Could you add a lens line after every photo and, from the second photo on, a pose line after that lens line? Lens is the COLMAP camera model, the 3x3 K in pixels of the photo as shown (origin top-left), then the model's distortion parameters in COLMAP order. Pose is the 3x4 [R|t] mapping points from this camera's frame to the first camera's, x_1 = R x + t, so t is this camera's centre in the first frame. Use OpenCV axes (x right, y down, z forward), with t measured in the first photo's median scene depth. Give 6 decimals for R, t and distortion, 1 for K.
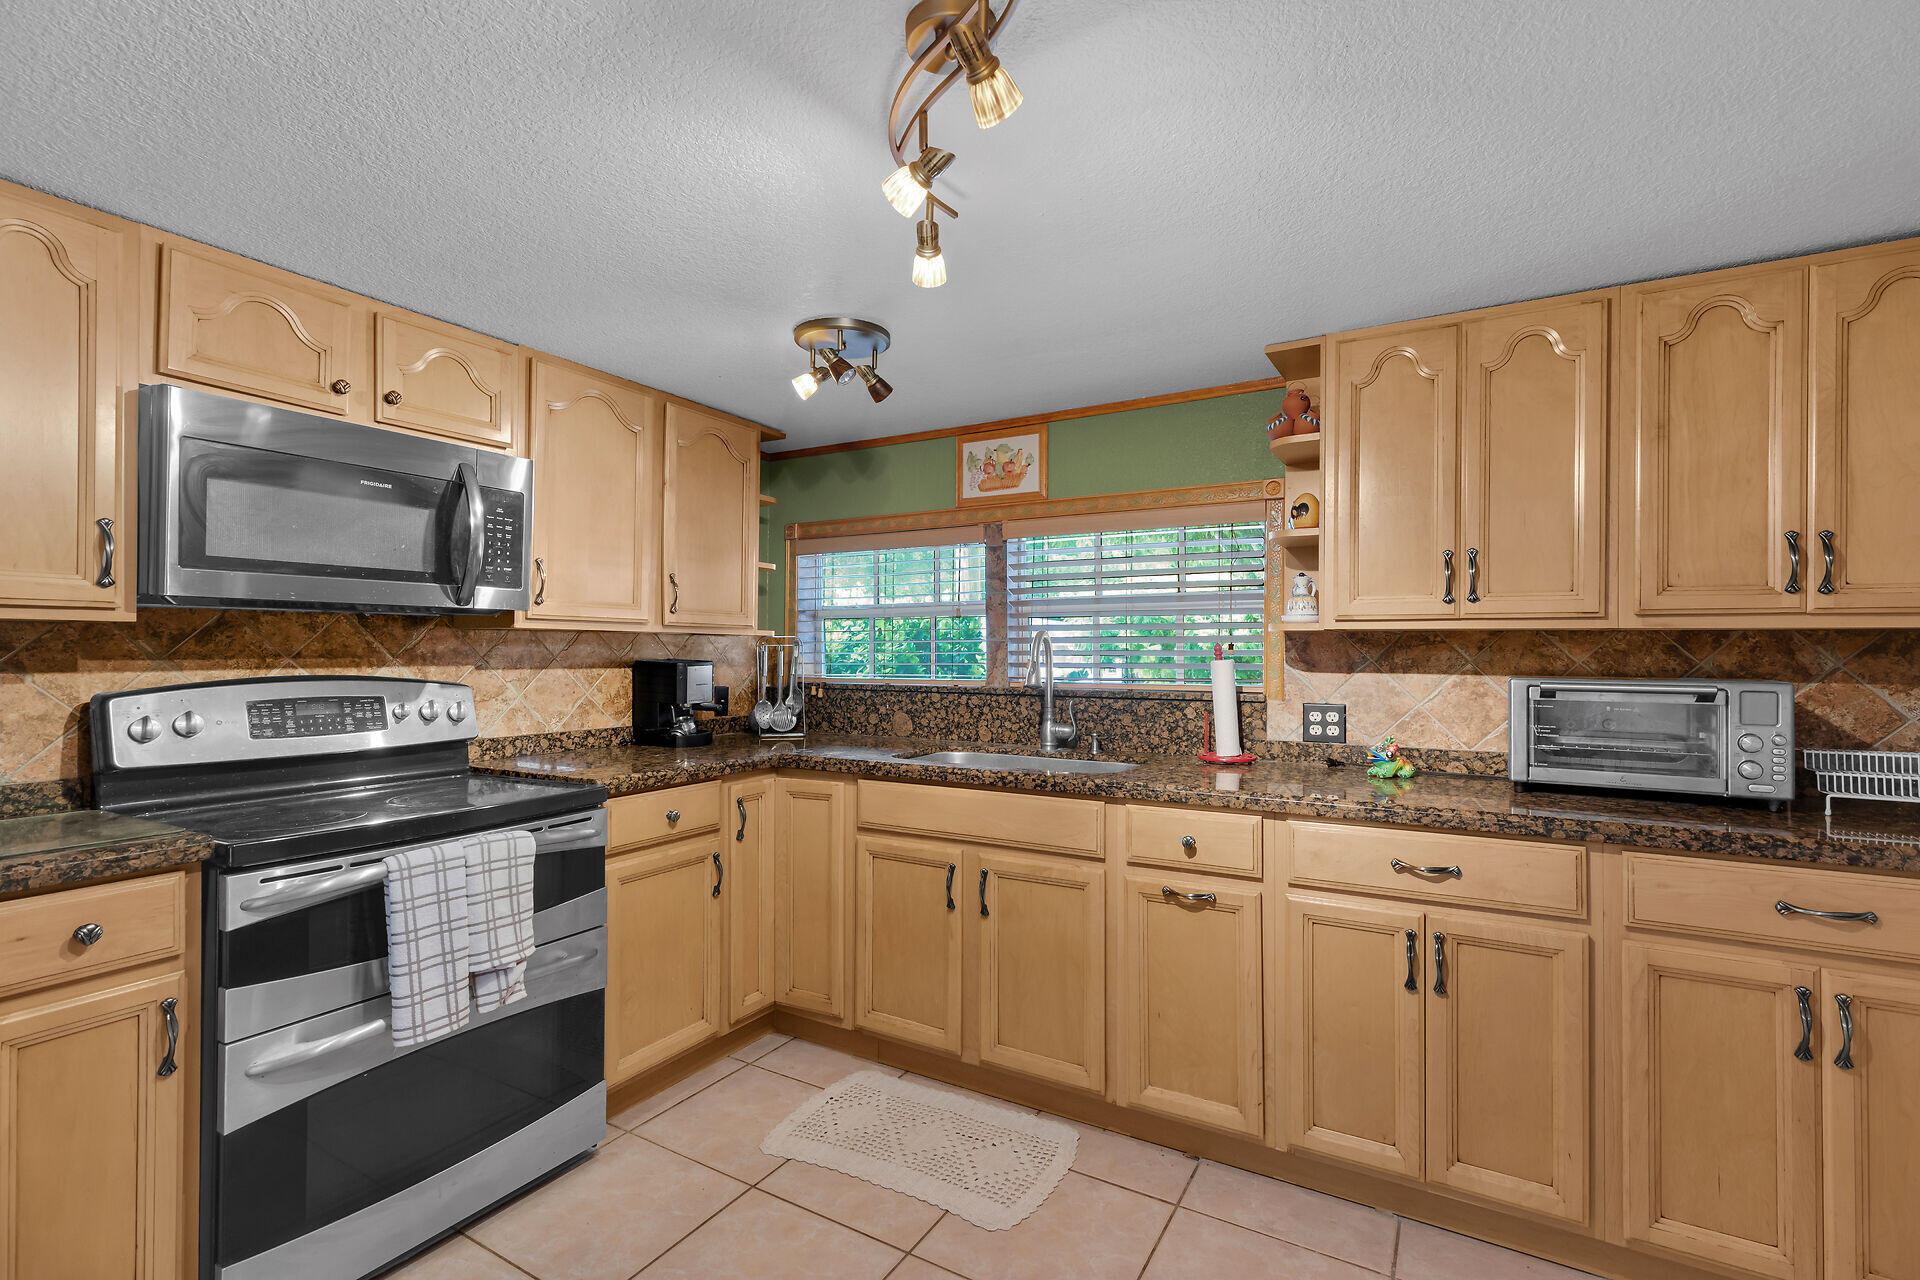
lens RADIAL K [[864.2, 0, 959.8], [0, 864.2, 652.5], [0, 0, 1]] dist [0.000041, -0.000103]
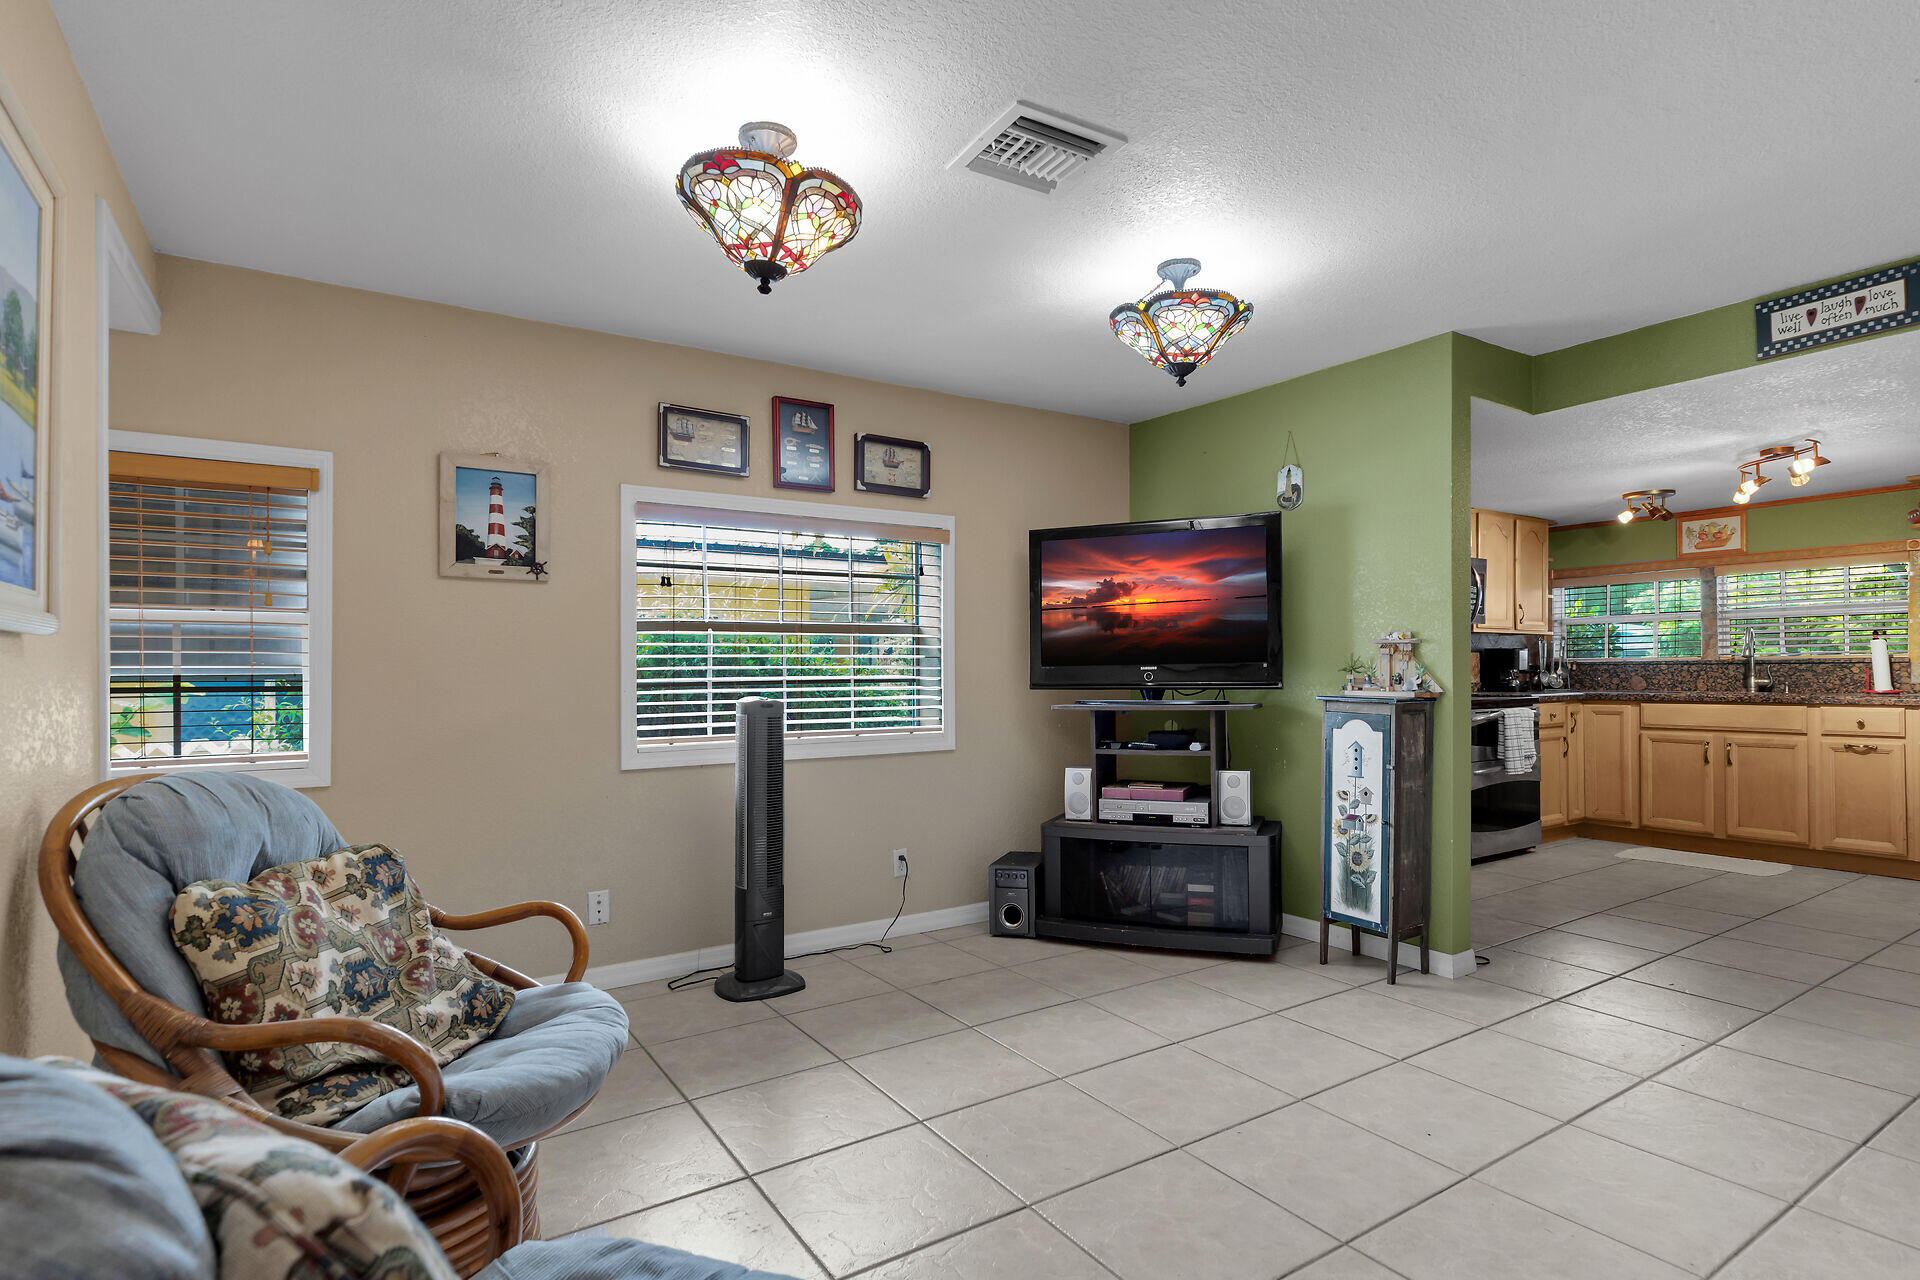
lens RADIAL K [[956.6, 0, 969.2], [0, 956.6, 669.2], [0, 0, 1]] dist [-0.001621, -0.000720]
pose [[0.897439, -0.008624, -0.441054, -0.531628], [0.008998, 0.999959, -0.001243, 0.055393], [0.441046, -0.002853, 0.897480, -1.658535]]
